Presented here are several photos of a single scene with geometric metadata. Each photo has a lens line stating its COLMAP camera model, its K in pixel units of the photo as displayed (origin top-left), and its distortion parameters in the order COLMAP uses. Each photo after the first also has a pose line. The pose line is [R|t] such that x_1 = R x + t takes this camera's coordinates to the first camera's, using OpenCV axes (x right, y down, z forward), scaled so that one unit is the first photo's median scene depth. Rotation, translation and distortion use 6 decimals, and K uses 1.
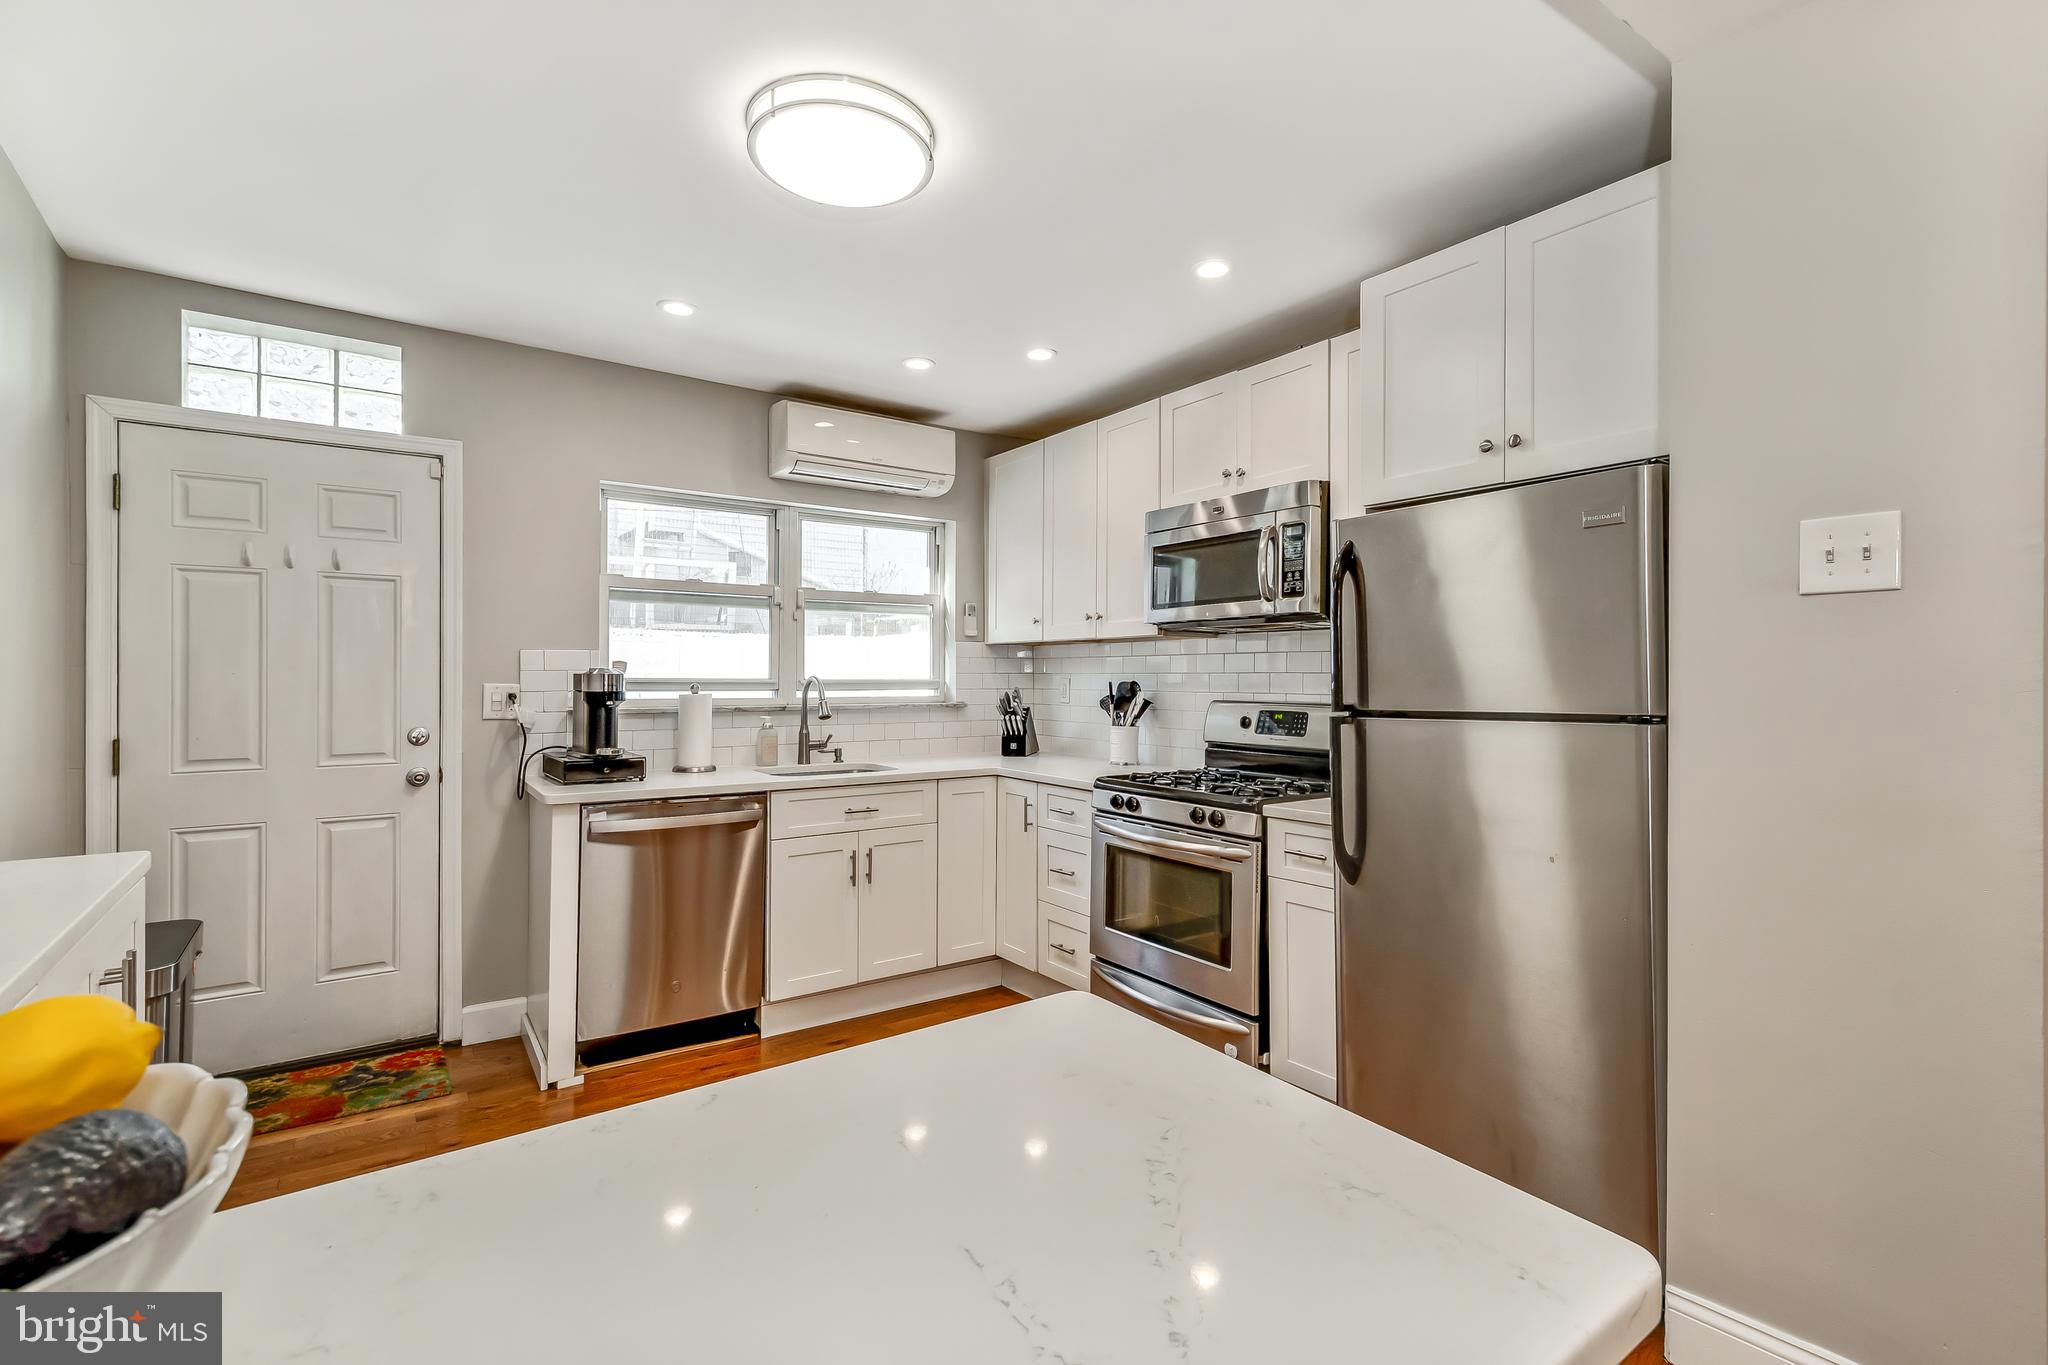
lens RADIAL K [[930.4, 0, 999.2], [0, 930.4, 674.4], [0, 0, 1]] dist [0.009945, -0.000221]
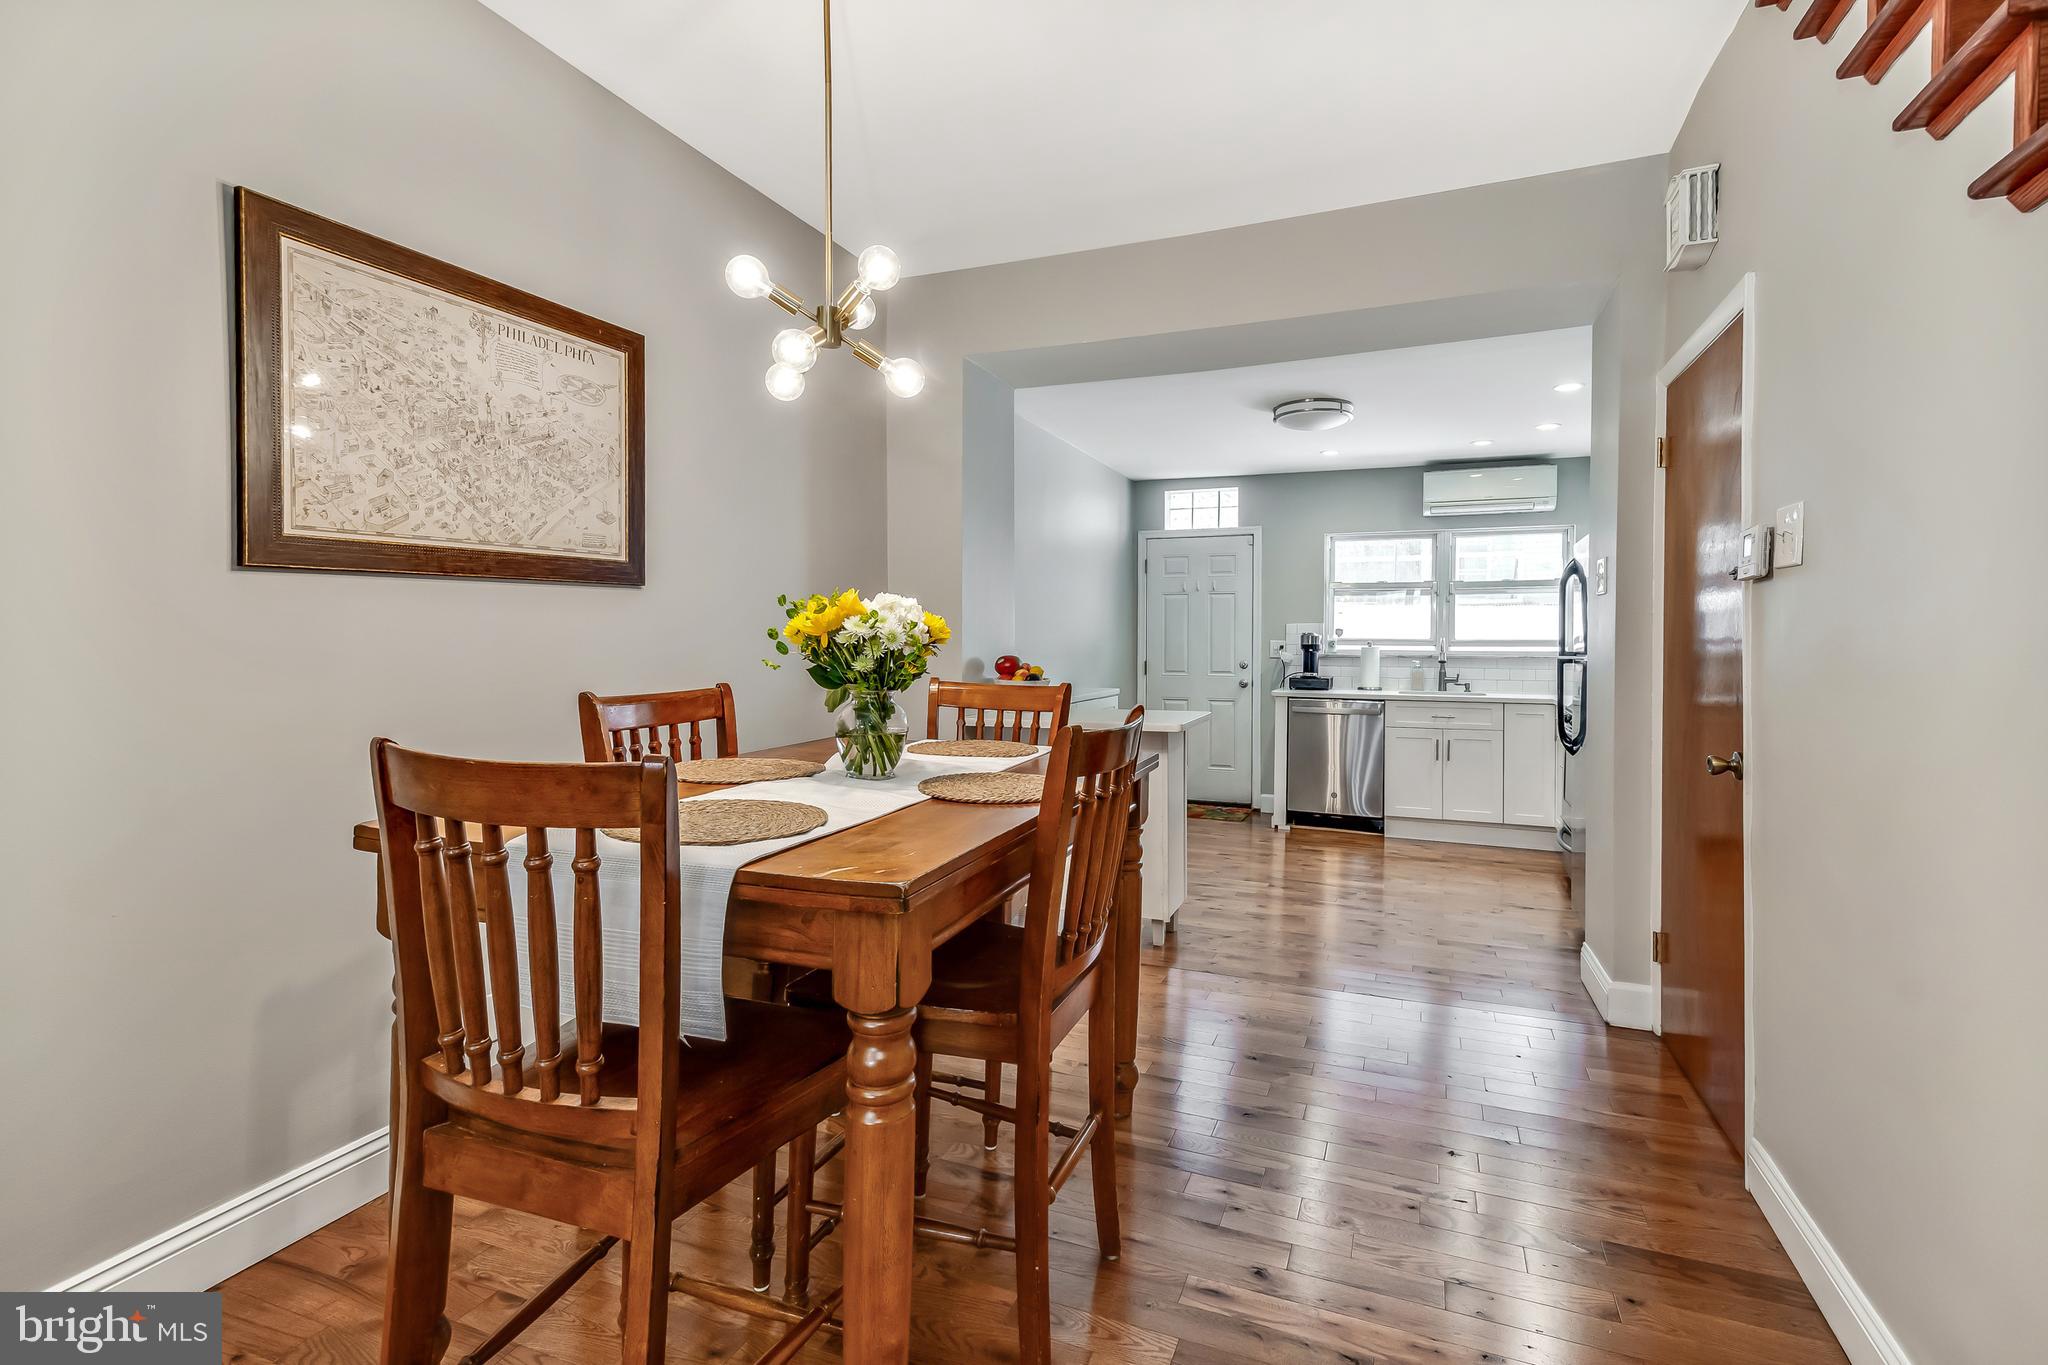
lens RADIAL K [[922.1, 0, 1056.1], [0, 922.1, 635.7], [0, 0, 1]] dist [0.000603, -0.000127]
pose [[0.553999, -0.002973, -0.832512, 0.860756], [0.002439, 0.999995, -0.001947, 0.001017], [0.832514, -0.000952, 0.554003, -0.513174]]
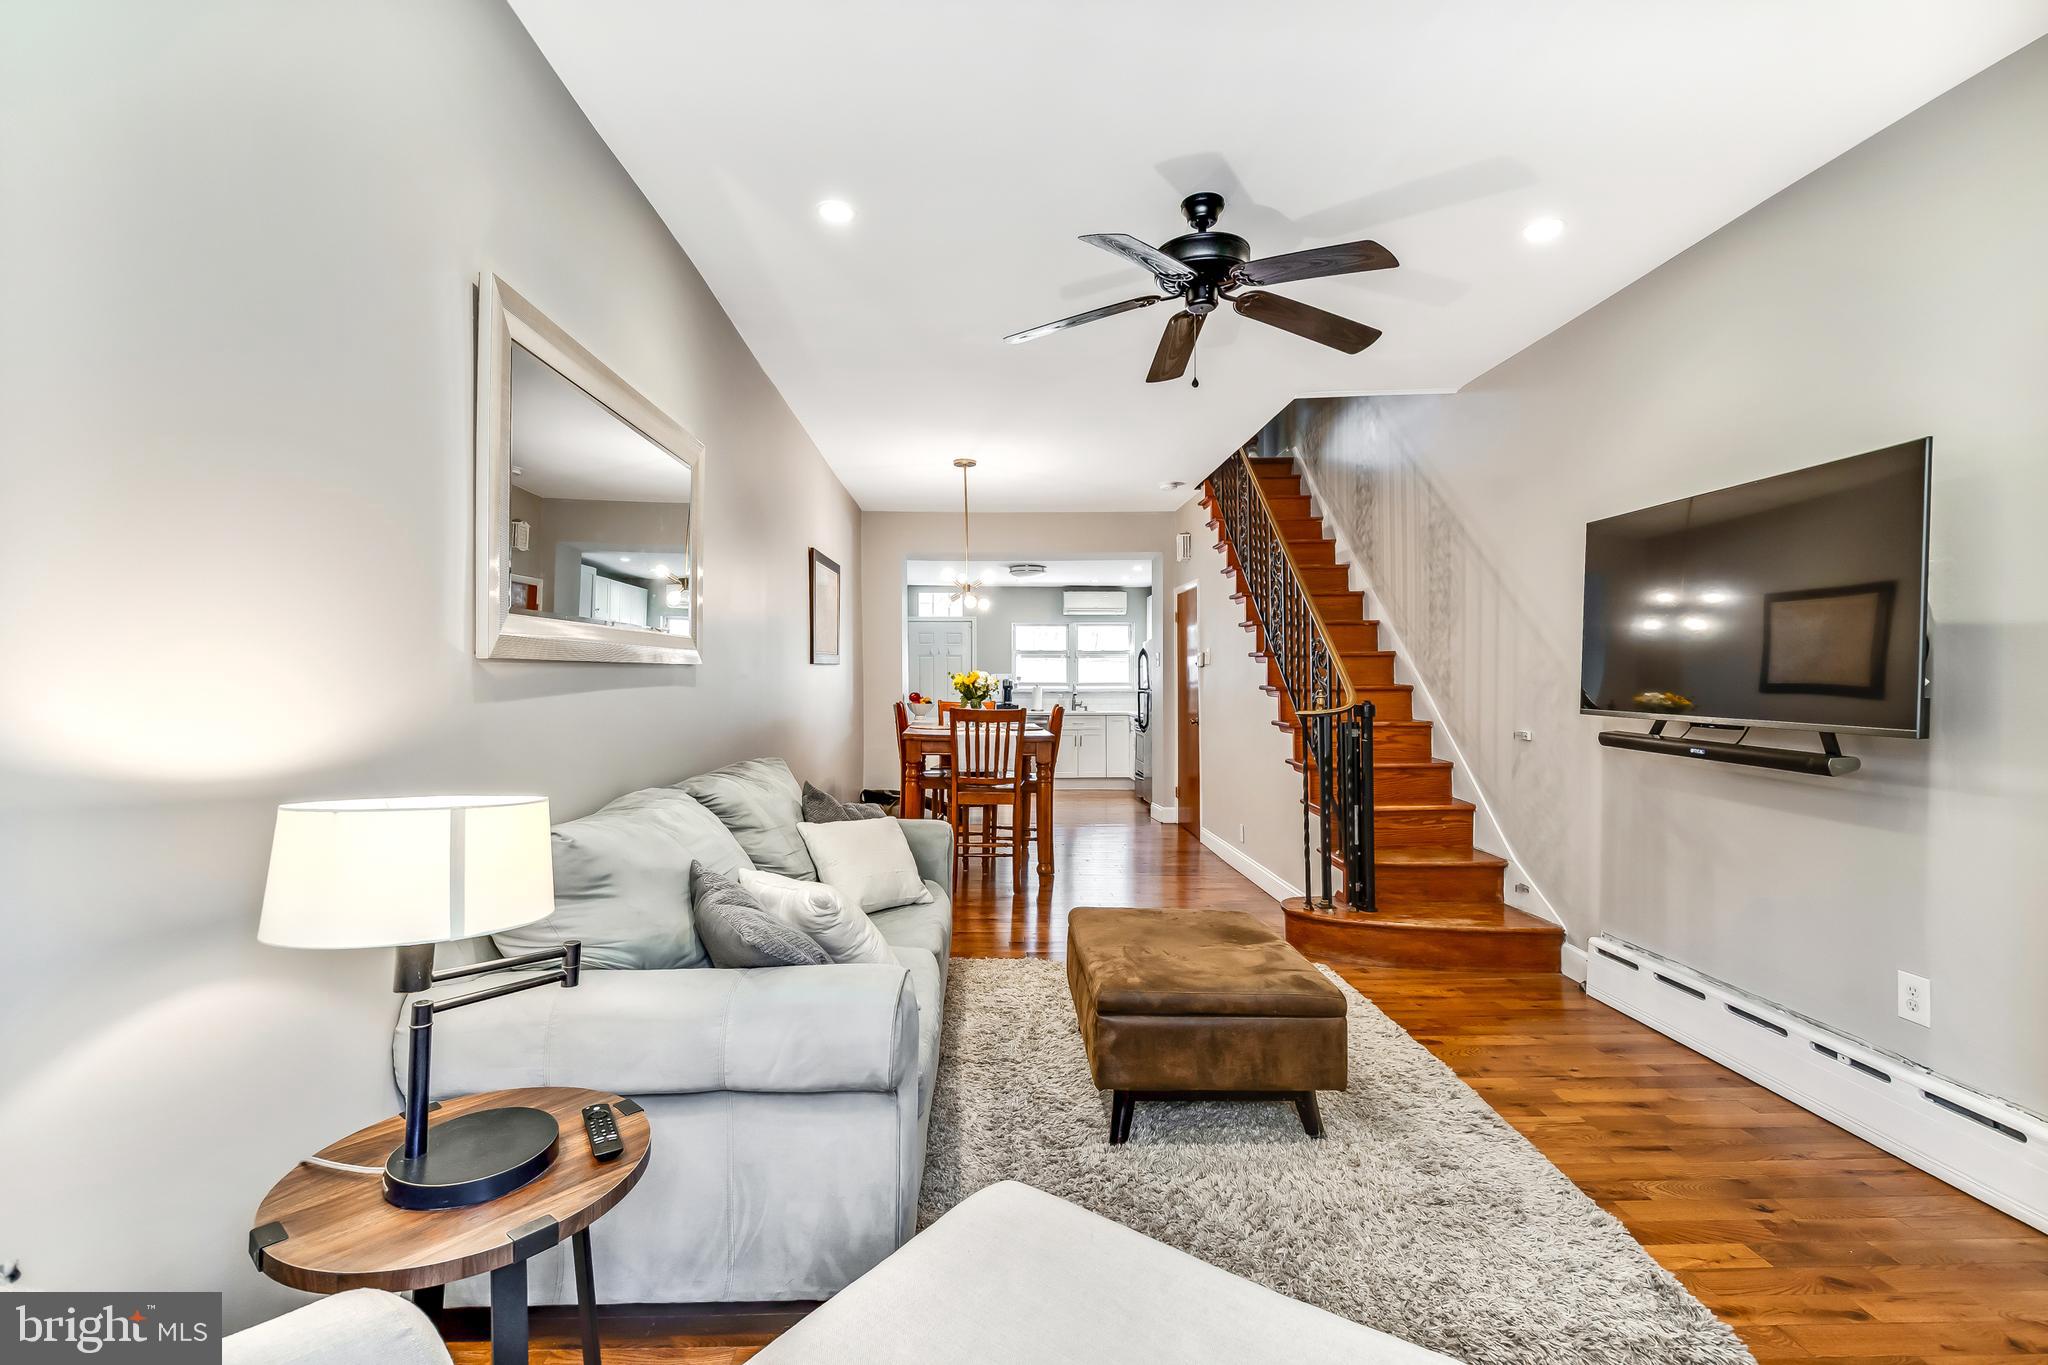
lens RADIAL K [[852.0, 0, 1029.9], [0, 852.0, 663.7], [0, 0, 1]] dist [0.008275, -0.000070]
pose [[0.846536, -0.012347, -0.532189, 1.288259], [0.004319, 0.999857, -0.016328, -0.011712], [0.532314, 0.011524, 0.846468, -1.590598]]
